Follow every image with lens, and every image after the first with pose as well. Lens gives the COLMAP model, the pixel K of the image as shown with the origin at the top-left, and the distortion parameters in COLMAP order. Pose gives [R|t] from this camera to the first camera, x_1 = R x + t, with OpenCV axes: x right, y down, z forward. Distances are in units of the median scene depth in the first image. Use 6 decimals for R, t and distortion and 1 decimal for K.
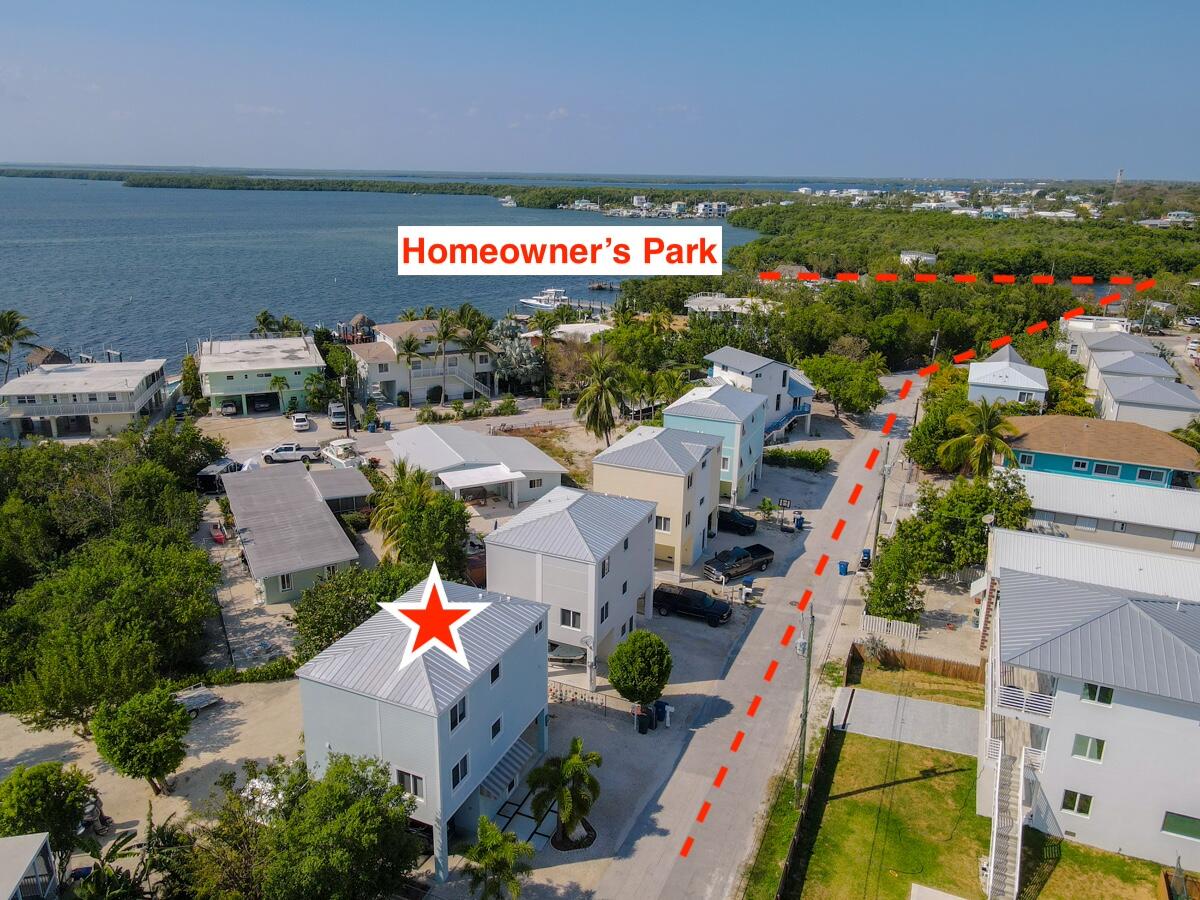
lens RADIAL K [[859.5, 0, 600.0], [0, 859.5, 450.0], [0, 0, 1]] dist [0.000364, 0.000085]
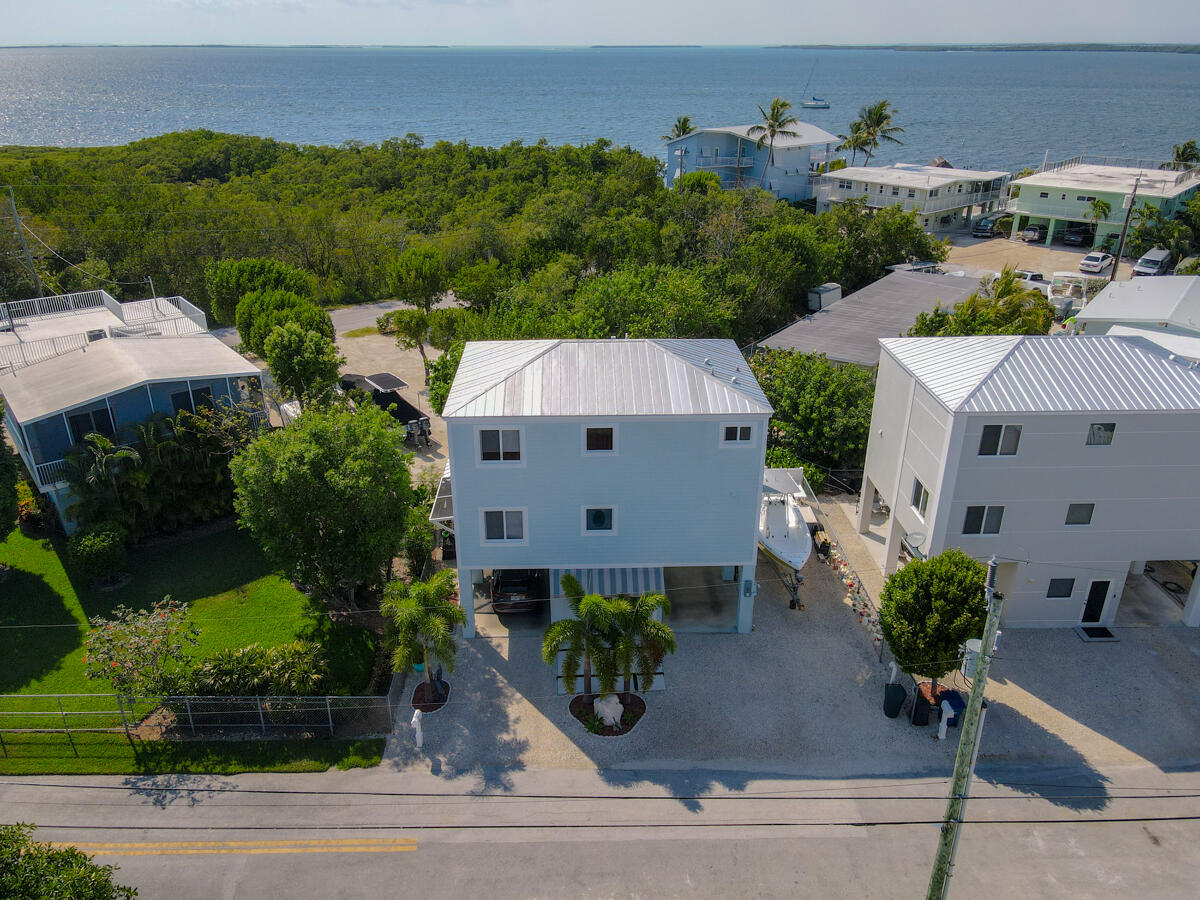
lens RADIAL K [[878.1, 0, 595.0], [0, 878.1, 448.4], [0, 0, 1]] dist [0.023708, 0.007884]
pose [[0.453008, 0.367388, -0.812287, 0.160000], [-0.264417, 0.925511, 0.271134, 0.025356], [0.851391, 0.091957, 0.516407, 0.219729]]
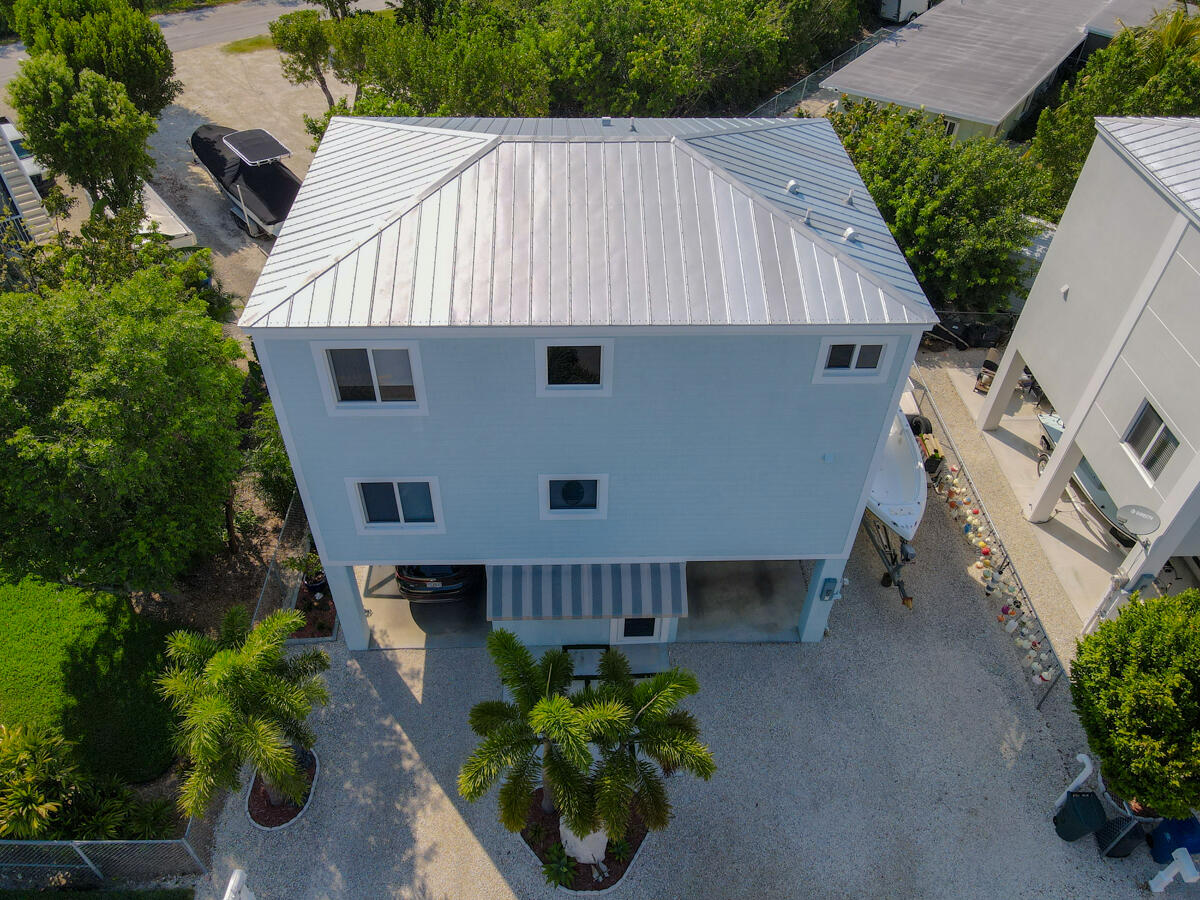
lens RADIAL K [[878.1, 0, 595.0], [0, 878.1, 448.4], [0, 0, 1]] dist [0.023708, 0.007884]
pose [[0.455838, 0.608623, -0.649453, 0.051545], [-0.279250, 0.790623, 0.544917, 0.031070], [0.845122, -0.067034, 0.530354, 0.282252]]
